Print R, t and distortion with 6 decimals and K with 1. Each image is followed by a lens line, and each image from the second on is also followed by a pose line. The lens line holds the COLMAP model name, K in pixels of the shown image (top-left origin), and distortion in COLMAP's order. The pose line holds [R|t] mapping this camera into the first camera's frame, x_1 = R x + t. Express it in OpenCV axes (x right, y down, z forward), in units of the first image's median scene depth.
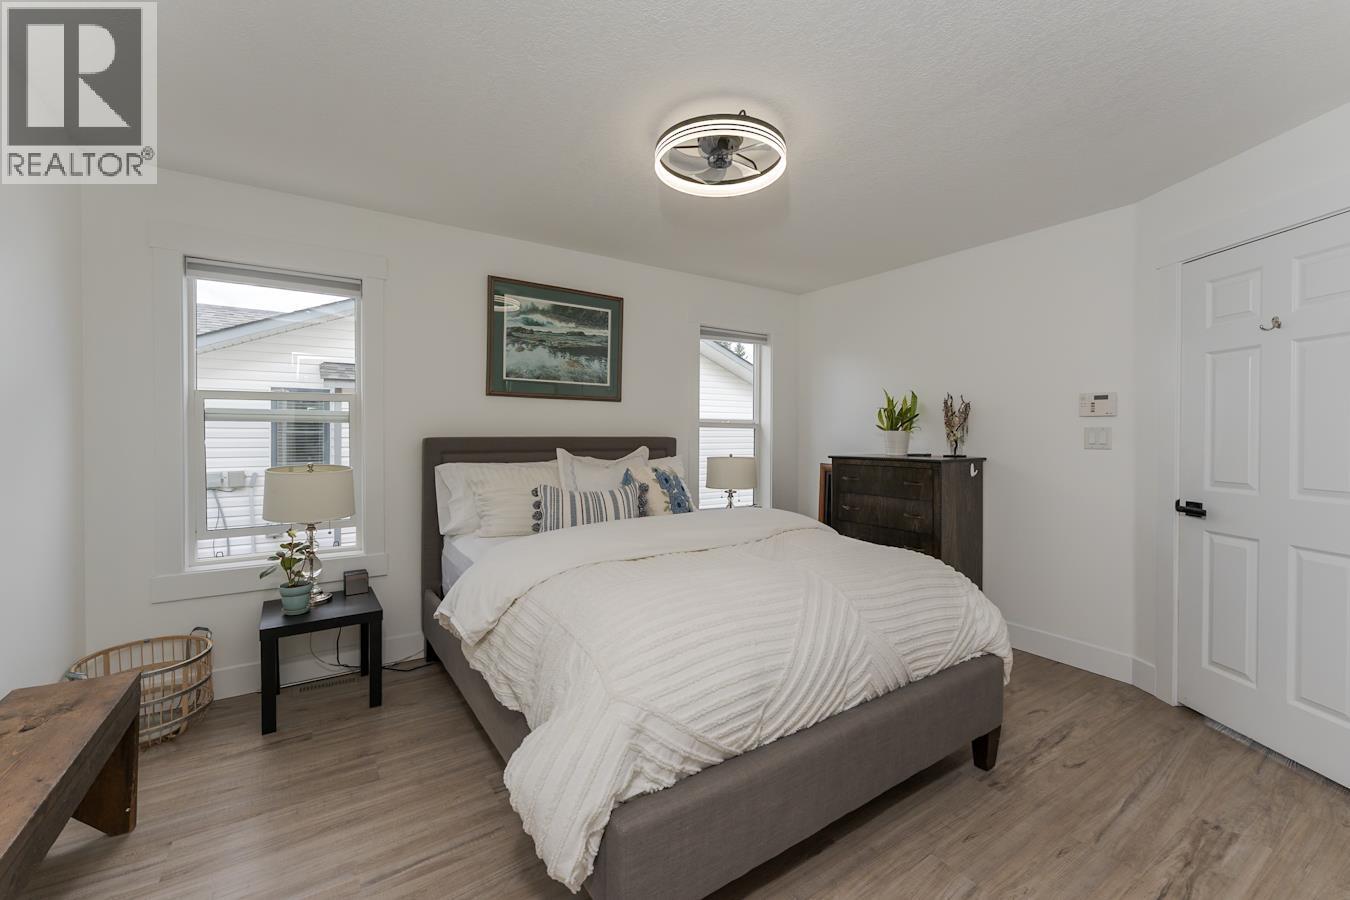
lens RADIAL K [[546.6, 0, 682.0], [0, 546.6, 432.1], [0, 0, 1]] dist [0.000998, -0.000070]
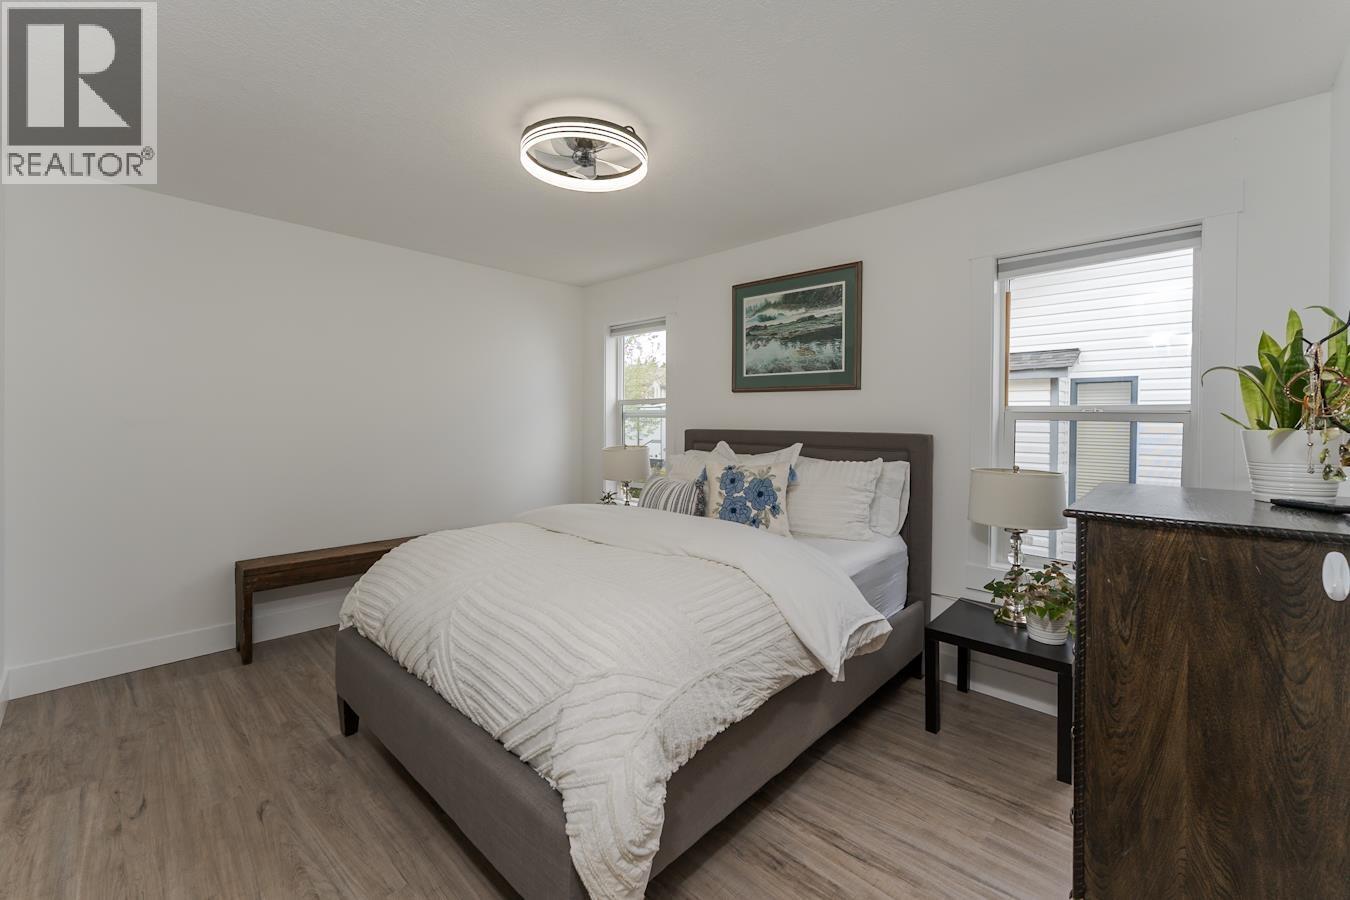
lens RADIAL K [[546.6, 0, 682.0], [0, 546.6, 432.1], [0, 0, 1]] dist [0.000998, -0.000070]
pose [[0.233889, 0.015845, -0.972134, 0.666743], [-0.009169, 0.999859, 0.014090, -0.000624], [0.972220, 0.005618, 0.234002, 0.593248]]
